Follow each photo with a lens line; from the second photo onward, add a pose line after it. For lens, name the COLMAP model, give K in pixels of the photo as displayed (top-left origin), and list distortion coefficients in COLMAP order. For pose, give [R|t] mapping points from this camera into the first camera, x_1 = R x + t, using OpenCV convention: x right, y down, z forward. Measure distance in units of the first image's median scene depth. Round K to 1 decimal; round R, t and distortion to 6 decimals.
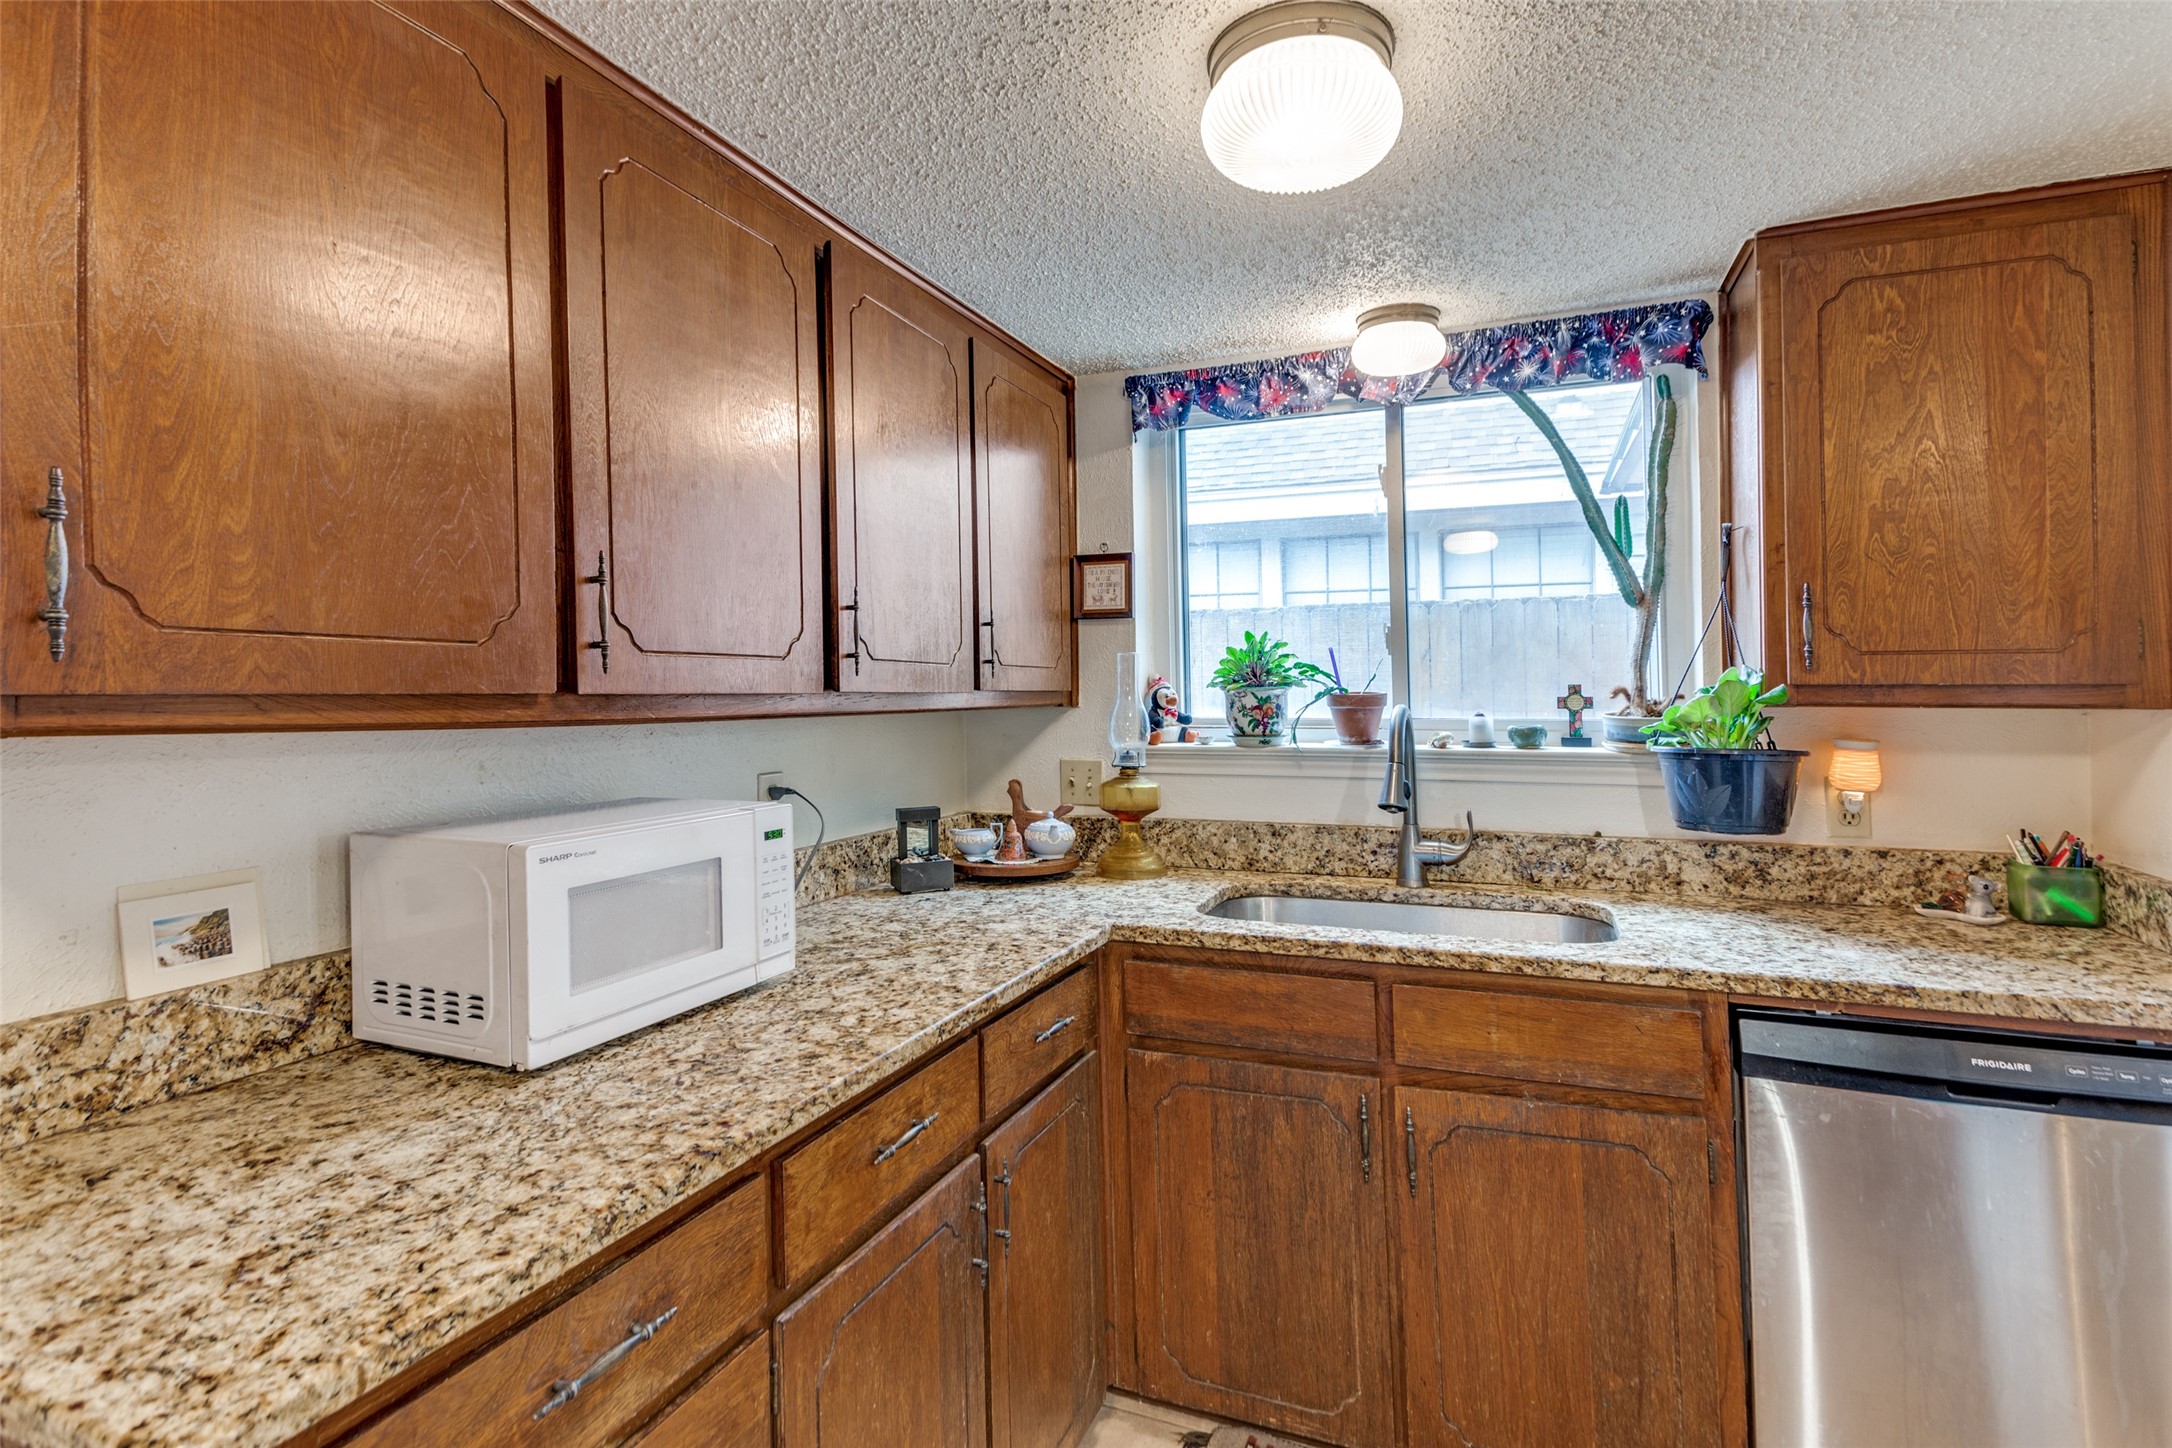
lens RADIAL K [[1027.2, 0, 1089.2], [0, 1027.2, 693.0], [0, 0, 1]] dist [0.001329, -0.000882]
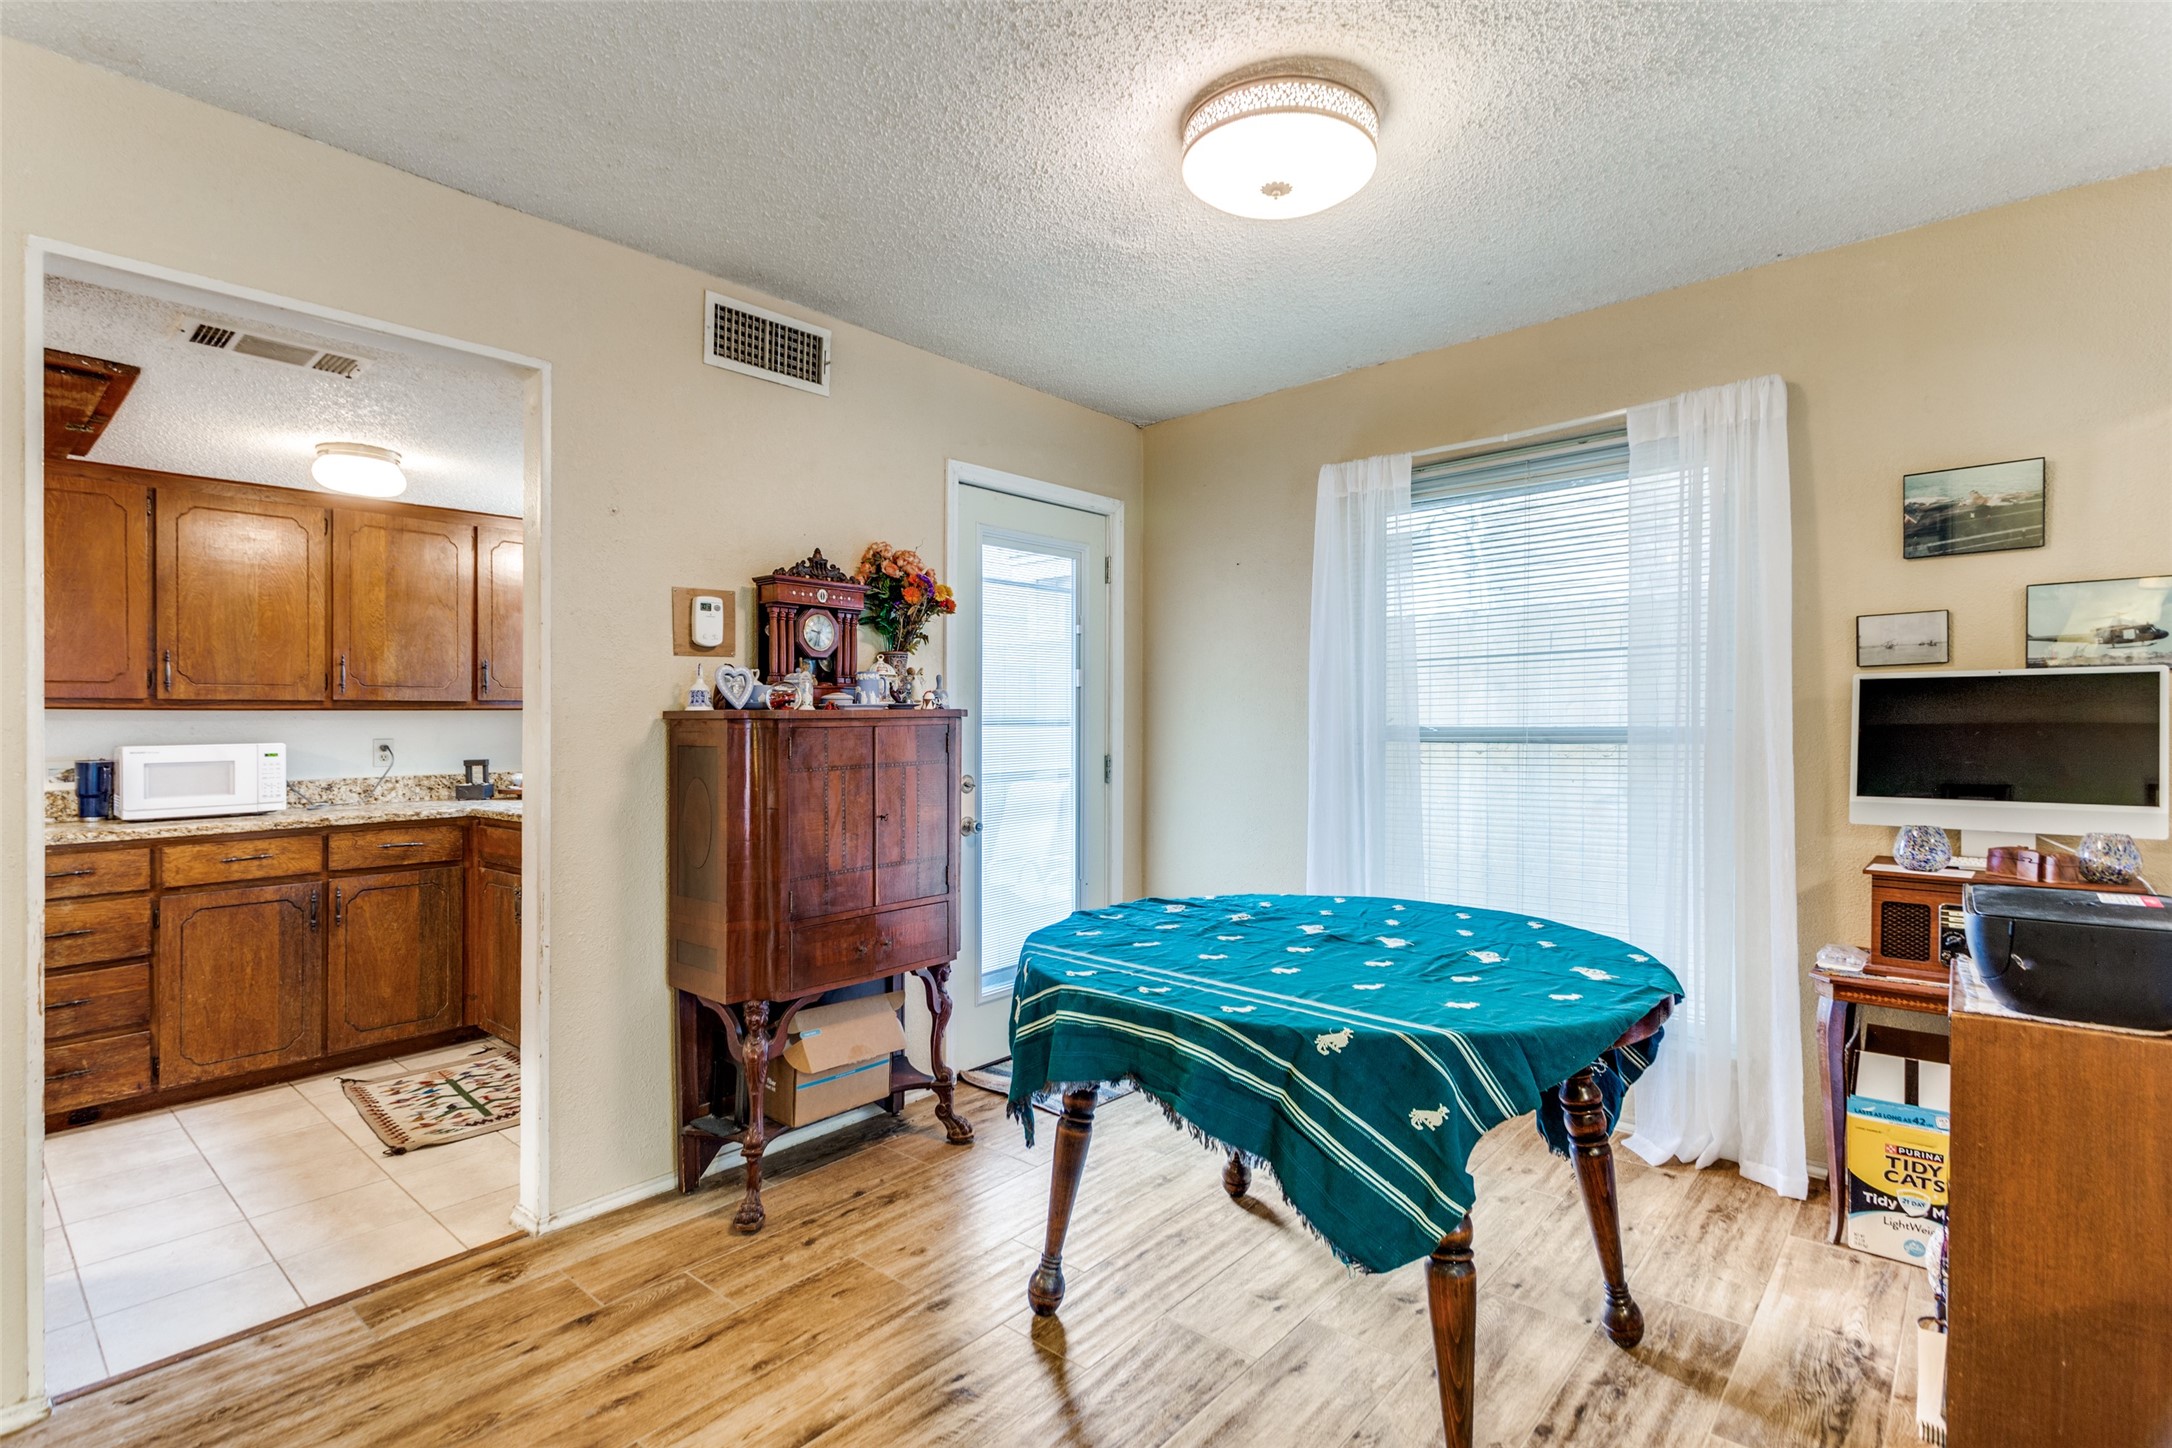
lens RADIAL K [[1033.4, 0, 1078.4], [0, 1033.4, 714.4], [0, 0, 1]] dist [0.016142, -0.007103]
pose [[0.945874, 0.008075, -0.324432, 2.847851], [-0.003401, 0.999882, 0.014973, -0.011172], [0.324515, -0.013059, 0.945790, -0.935641]]
